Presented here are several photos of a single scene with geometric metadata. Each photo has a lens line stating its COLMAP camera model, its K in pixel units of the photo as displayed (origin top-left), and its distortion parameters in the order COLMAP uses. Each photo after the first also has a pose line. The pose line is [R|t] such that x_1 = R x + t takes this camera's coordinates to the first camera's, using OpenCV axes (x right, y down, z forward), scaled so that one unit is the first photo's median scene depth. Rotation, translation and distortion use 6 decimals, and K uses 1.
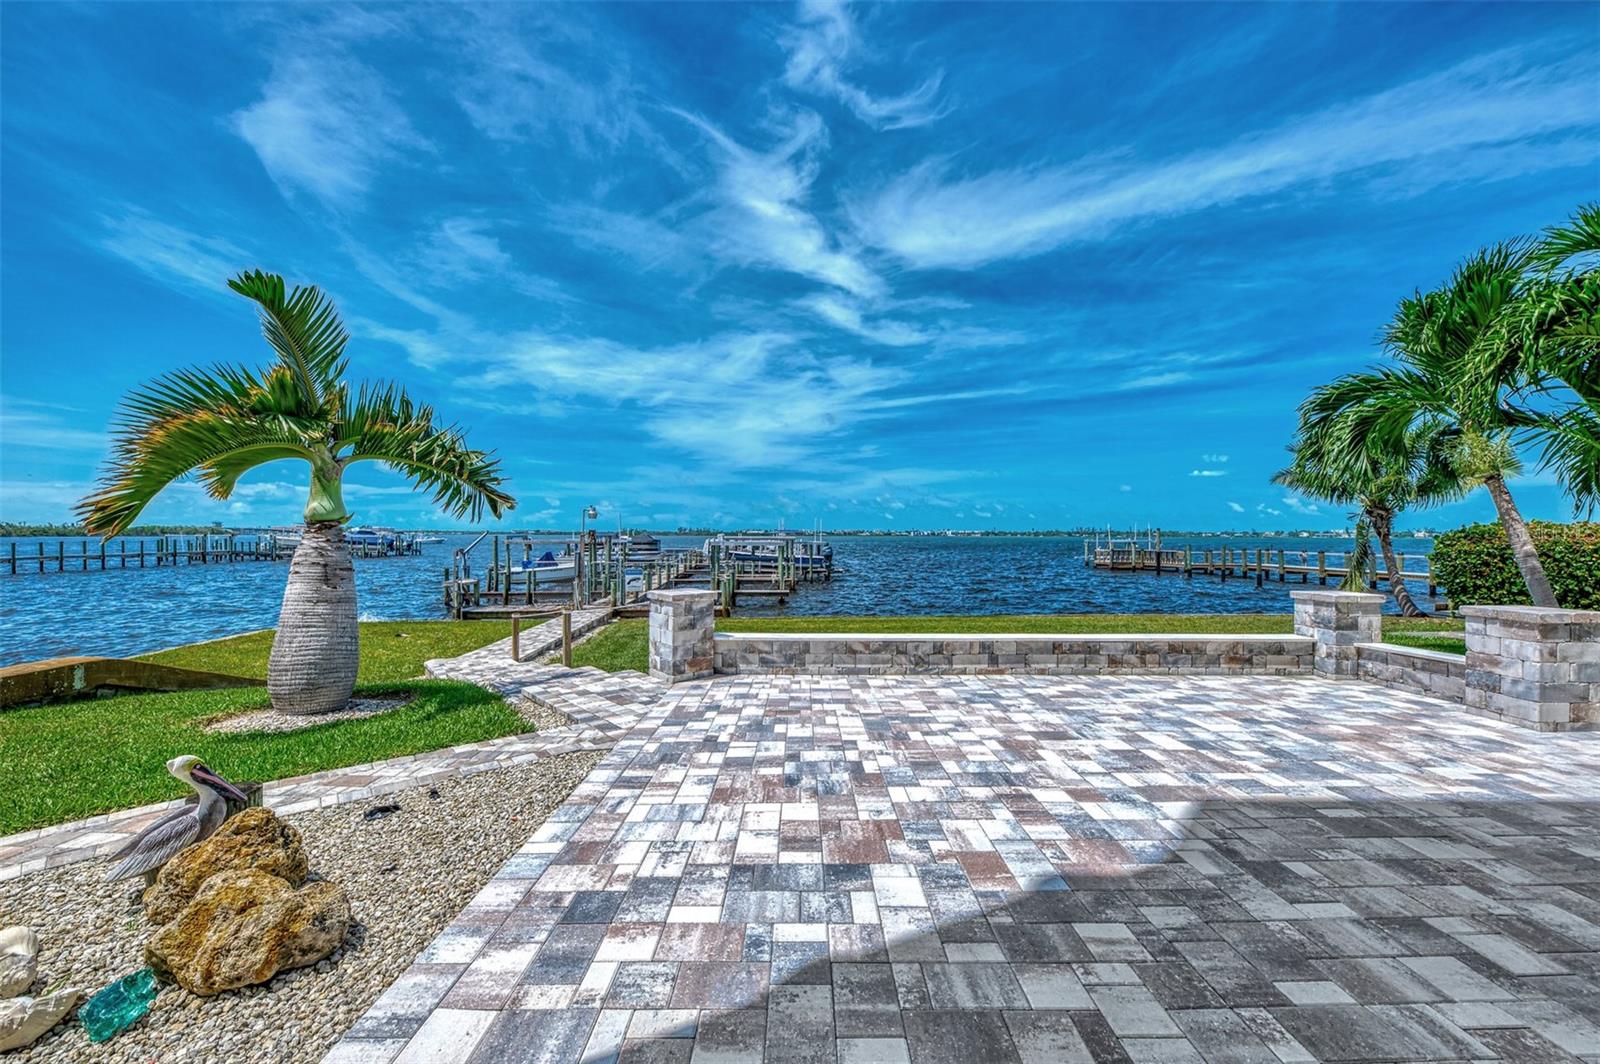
lens RADIAL K [[586.8, 0, 806.2], [0, 586.8, 539.6], [0, 0, 1]] dist [0.004531, -0.000489]
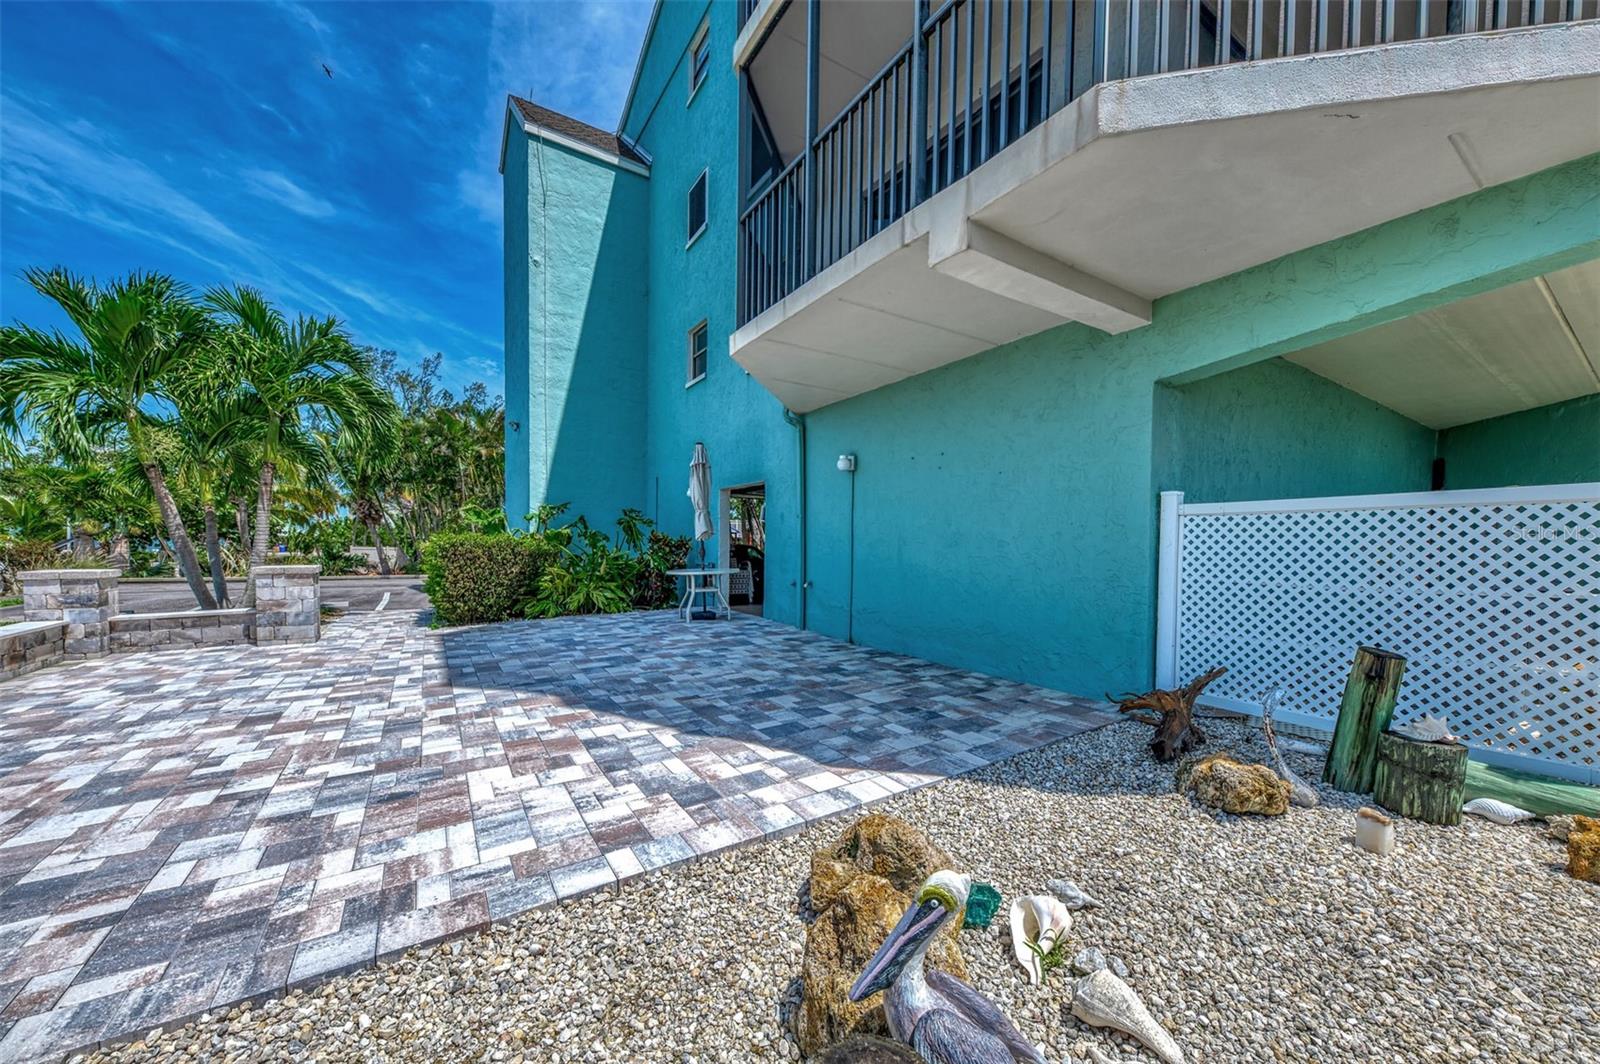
lens RADIAL K [[586.8, 0, 806.2], [0, 586.8, 539.6], [0, 0, 1]] dist [0.004531, -0.000489]
pose [[-0.537541, -0.002054, 0.843235, -0.882490], [-0.011572, 0.999921, -0.004941, 0.052357], [-0.843158, -0.012414, -0.537523, 0.853056]]
